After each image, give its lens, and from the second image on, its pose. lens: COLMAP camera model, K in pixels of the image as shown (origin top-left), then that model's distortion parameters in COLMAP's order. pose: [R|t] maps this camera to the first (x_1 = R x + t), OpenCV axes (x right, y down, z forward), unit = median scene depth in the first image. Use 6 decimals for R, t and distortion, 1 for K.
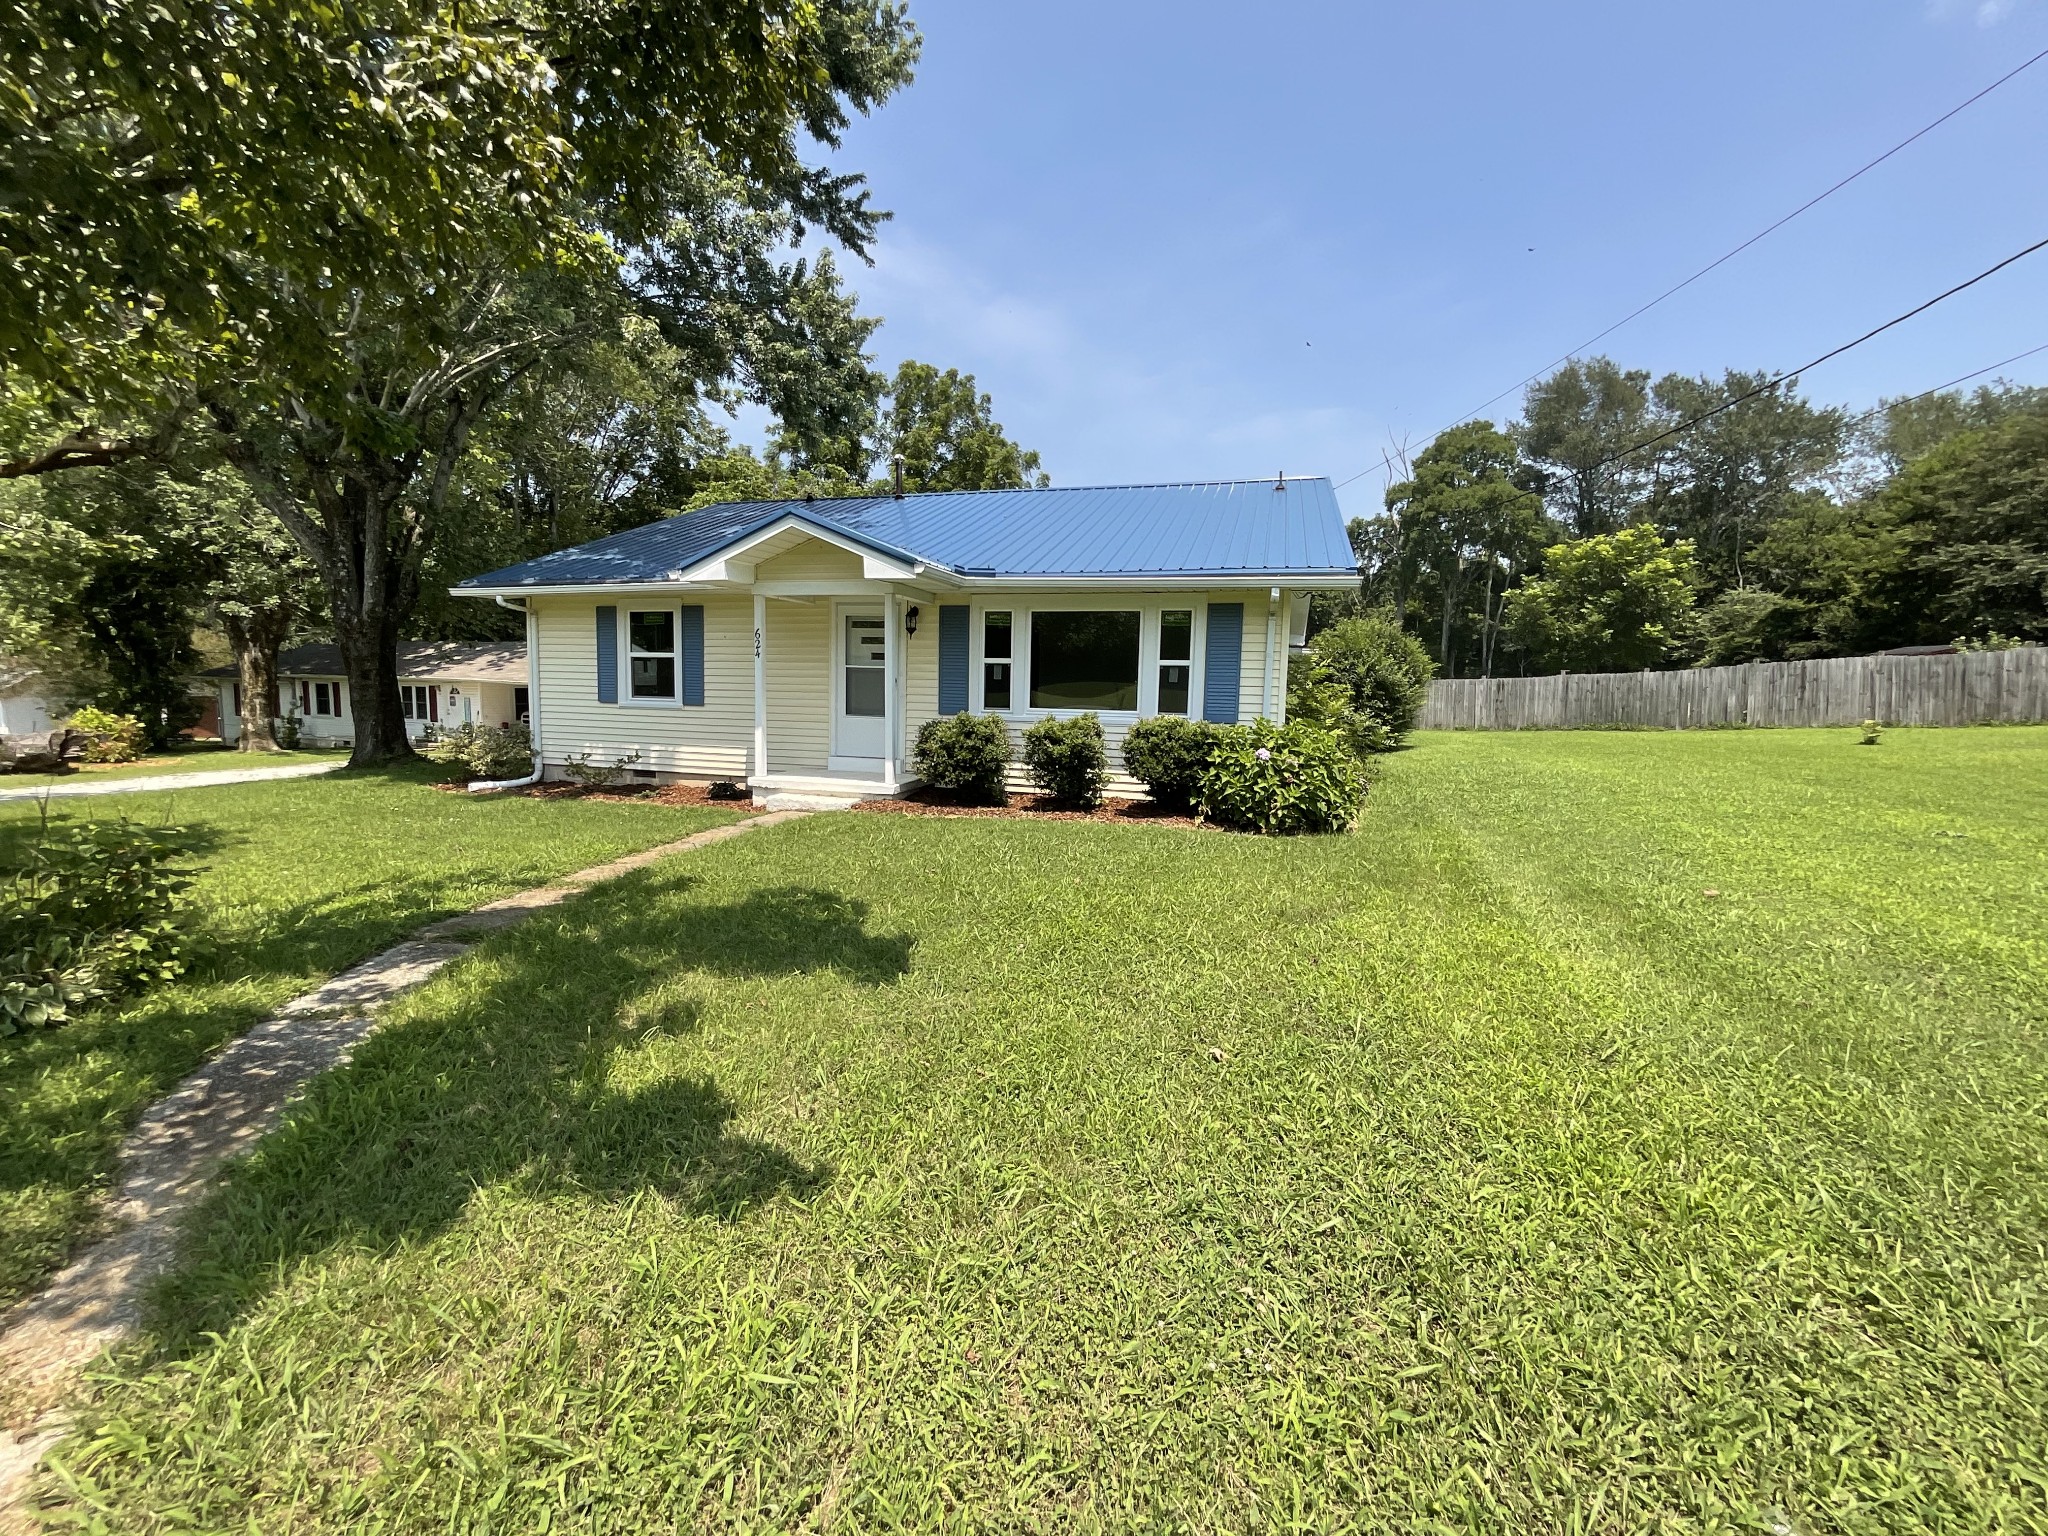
lens RADIAL K [[837.6, 0, 1023.8], [0, 837.6, 767.2], [0, 0, 1]] dist [-0.001025, 0.002315]
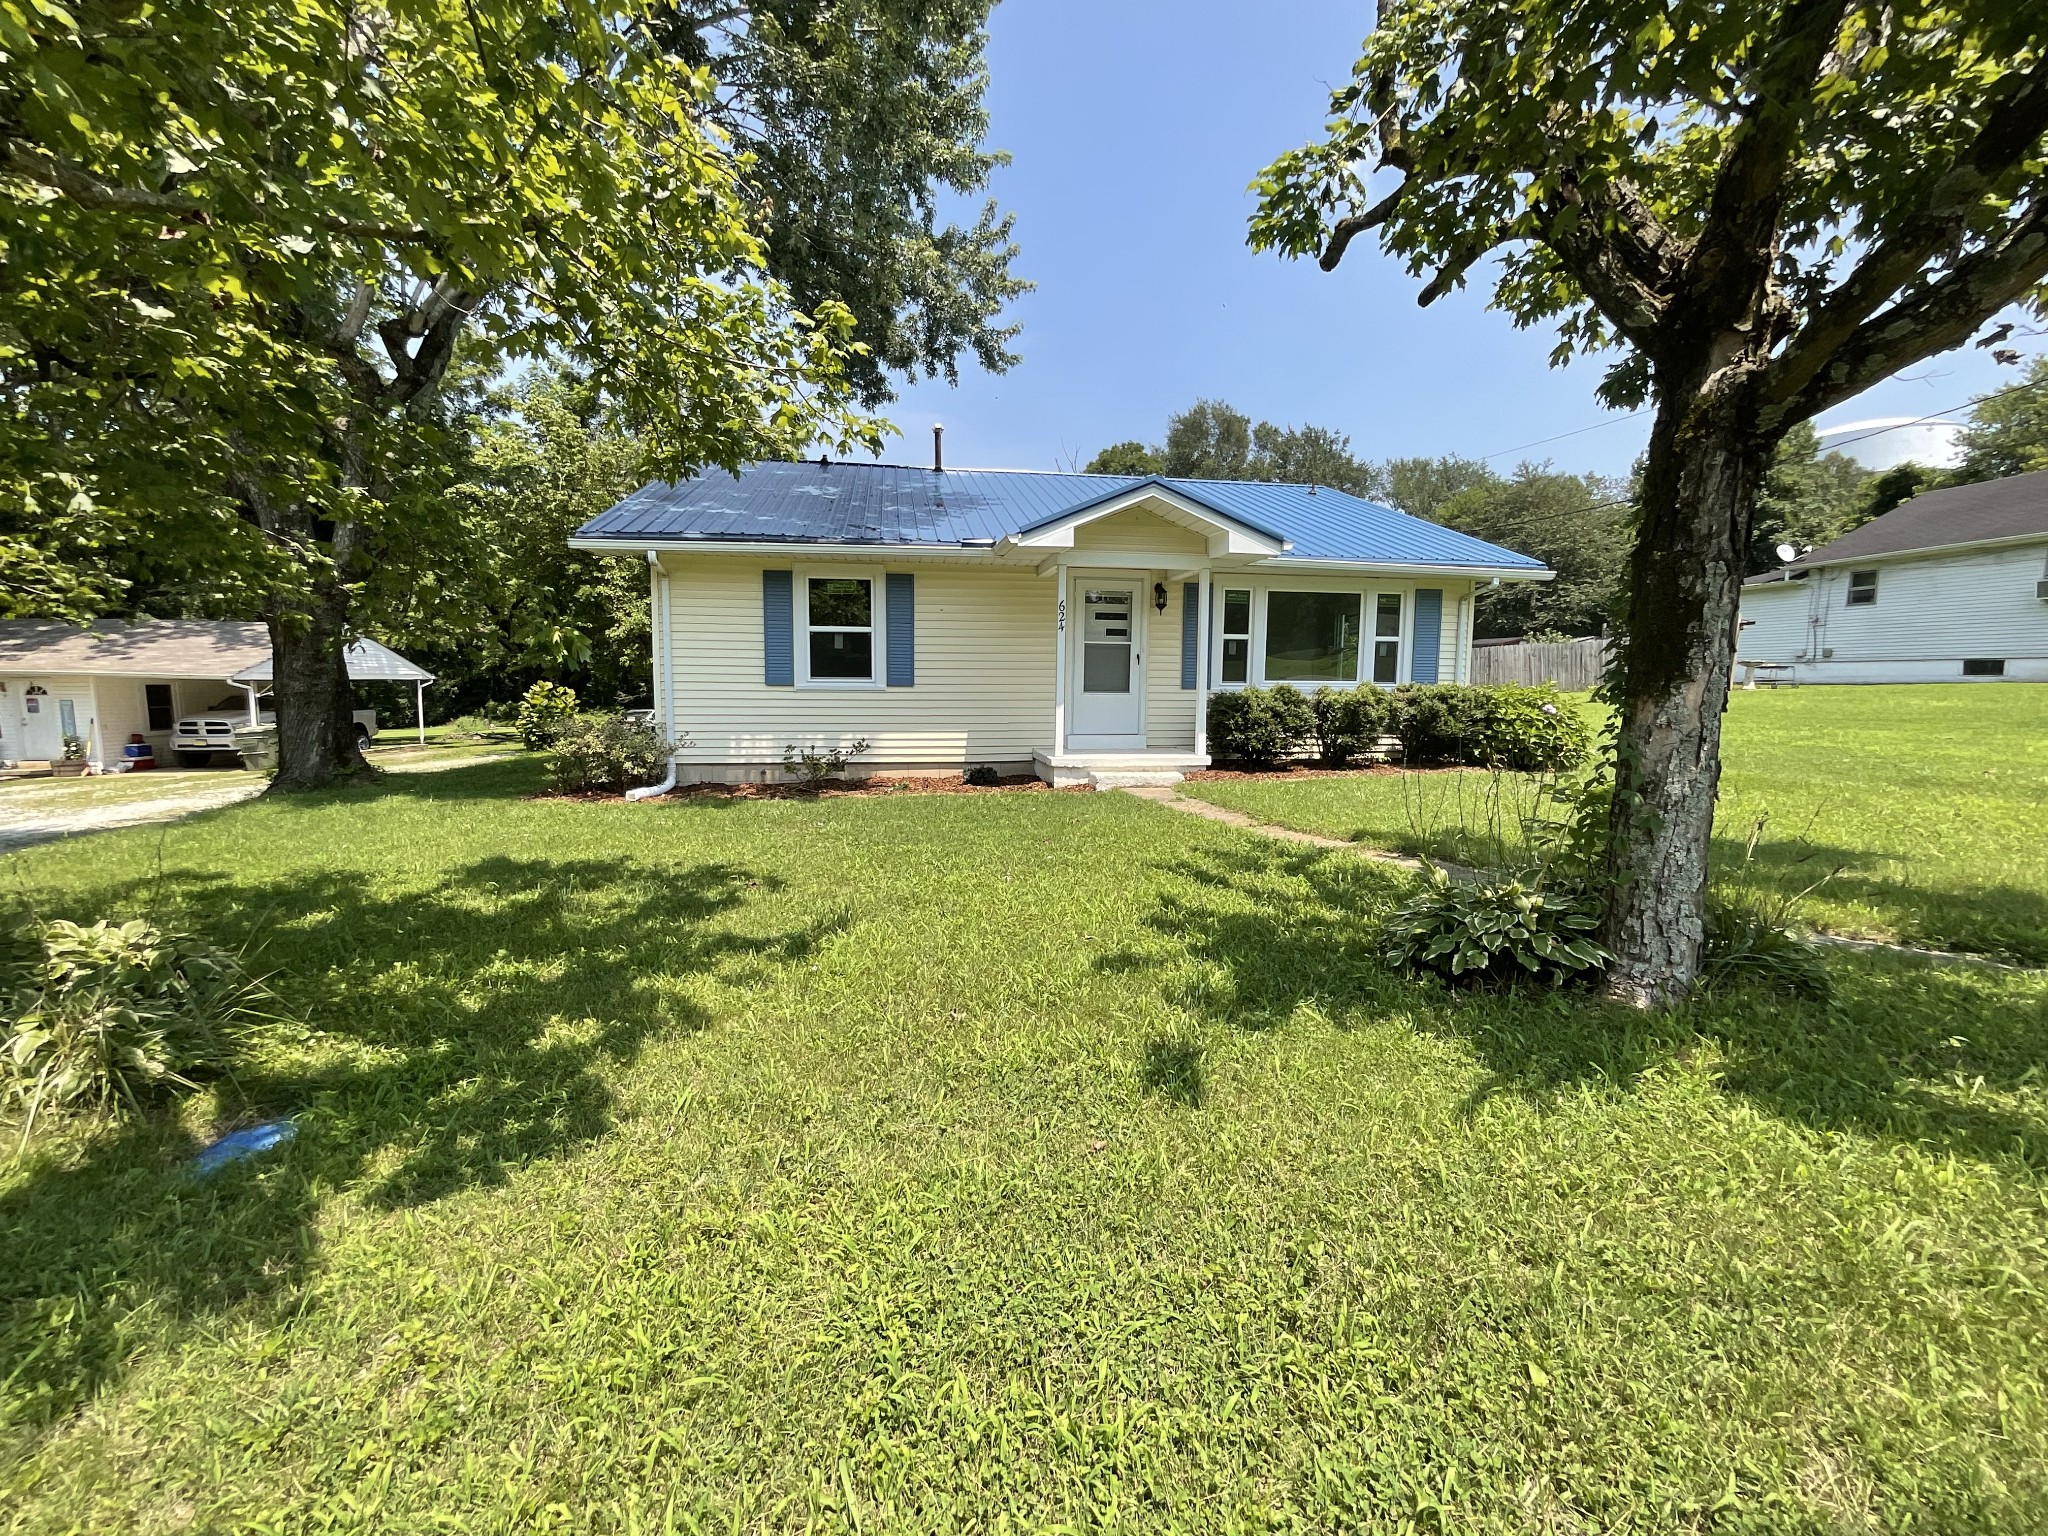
lens RADIAL K [[837.6, 0, 1029.0], [0, 837.6, 771.2], [0, 0, 1]] dist [-0.001025, 0.002315]
pose [[0.902149, -0.060257, 0.427196, -0.334787], [0.054986, 0.998182, 0.024677, 0.001361], [-0.427907, 0.001227, 0.903822, 0.068569]]
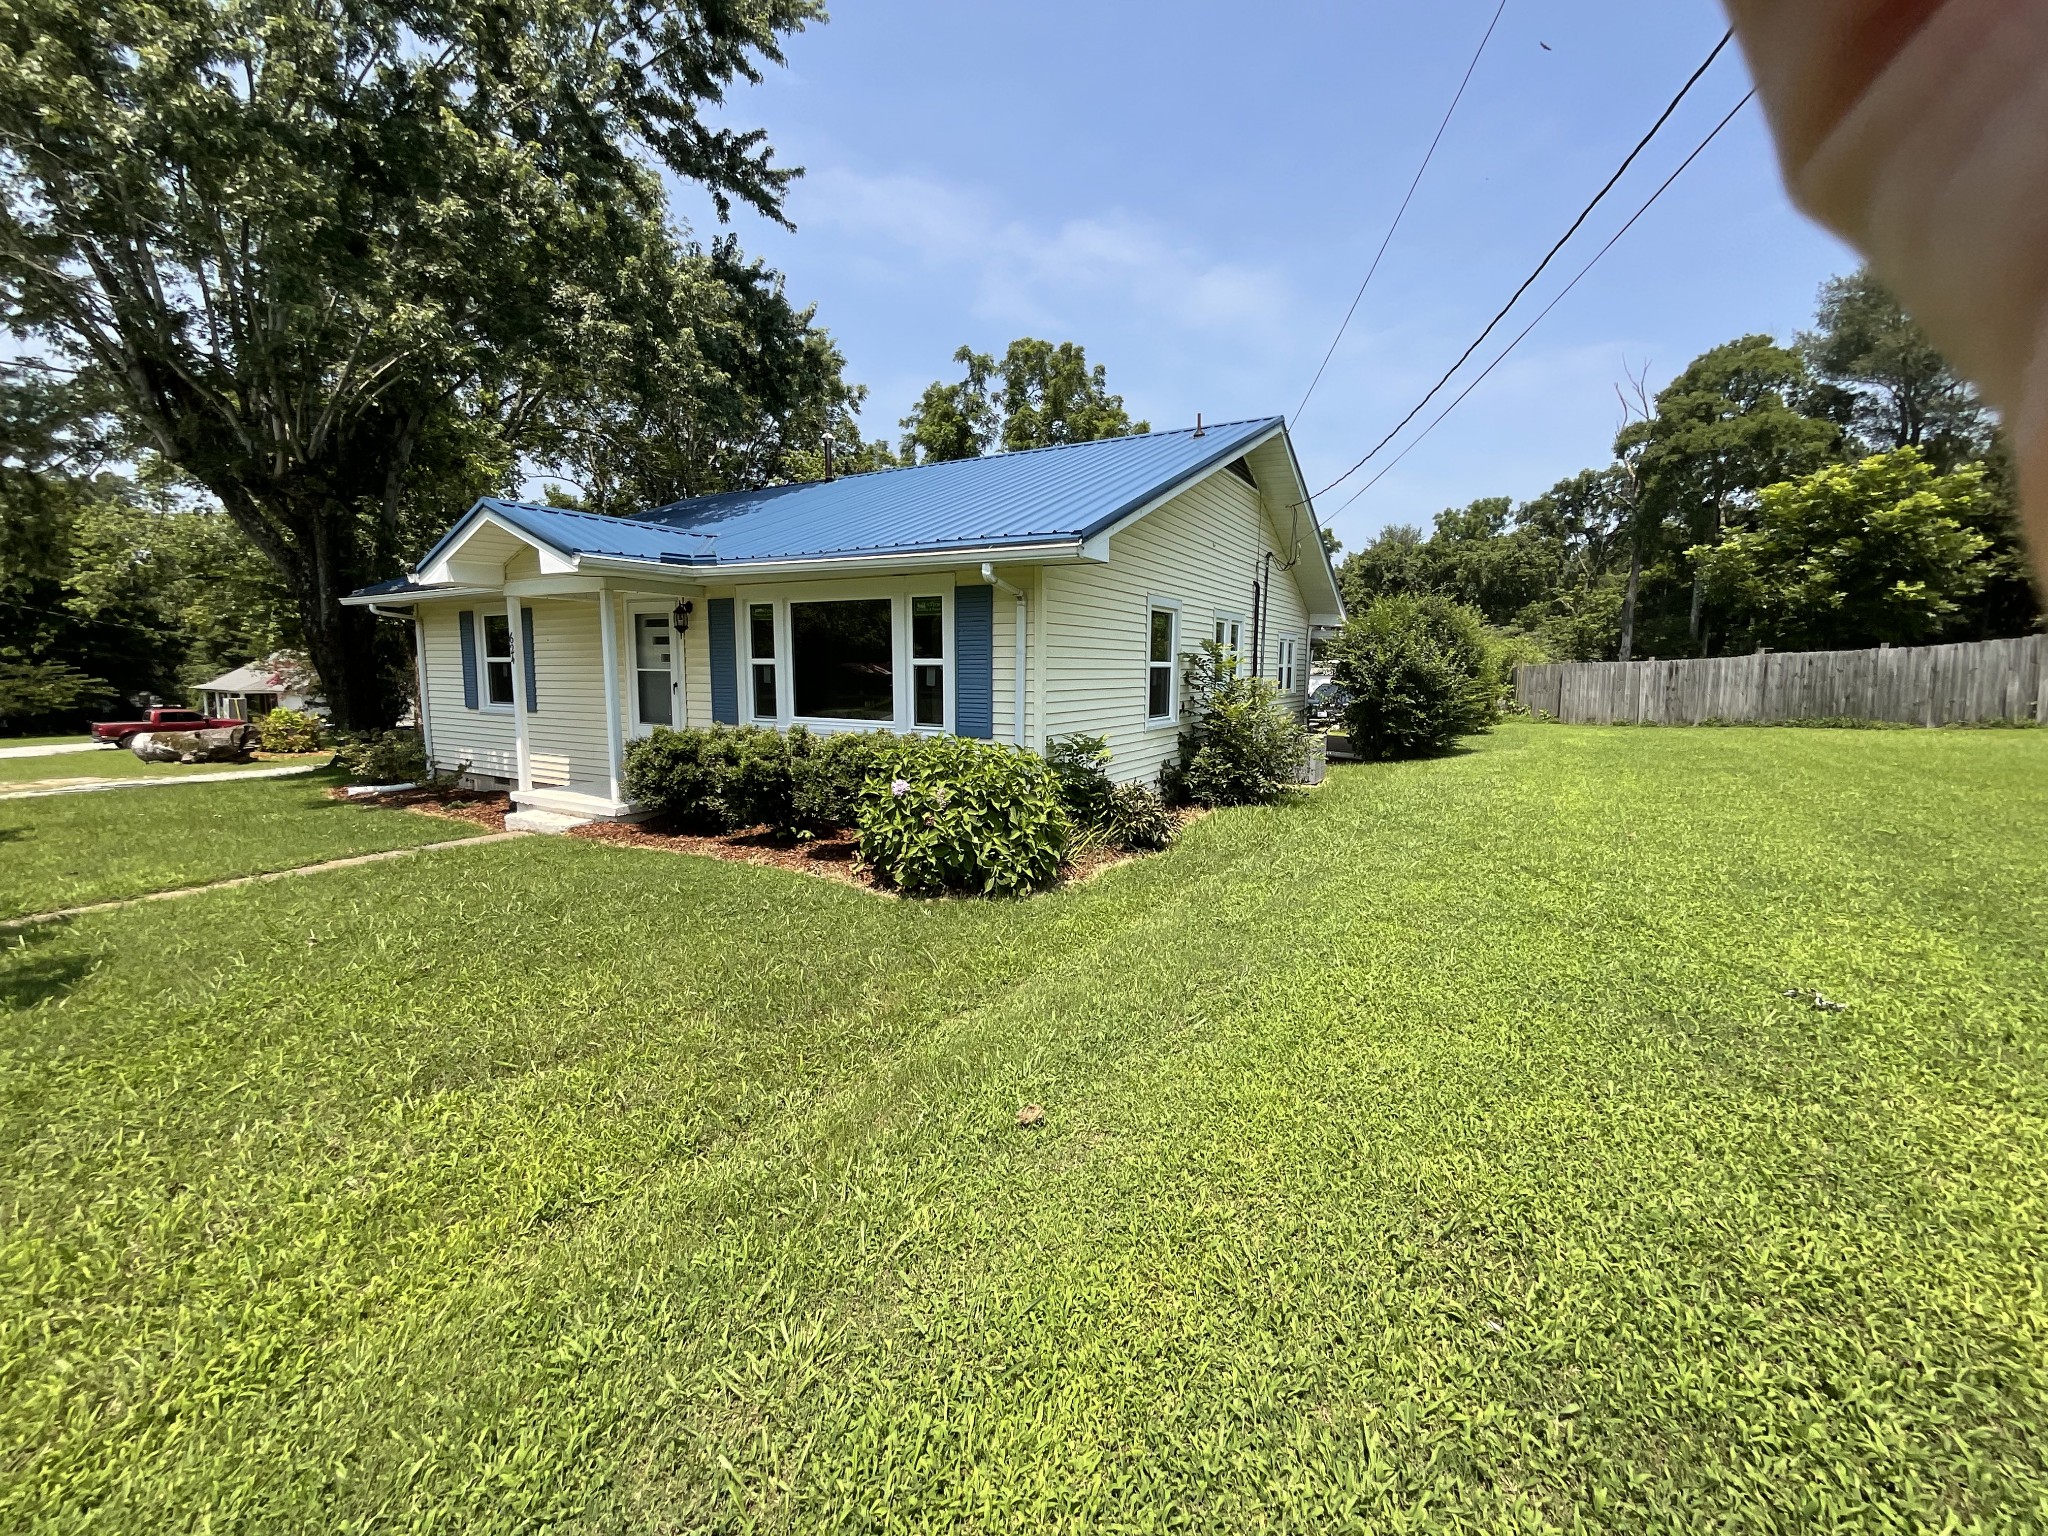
lens RADIAL K [[837.6, 0, 1019.4], [0, 837.6, 768.2], [0, 0, 1]] dist [-0.001025, 0.002315]
pose [[0.969298, 0.014181, -0.245480, 0.199510], [-0.009585, 0.999756, 0.019908, -0.016859], [0.245702, -0.016944, 0.969197, 0.103348]]
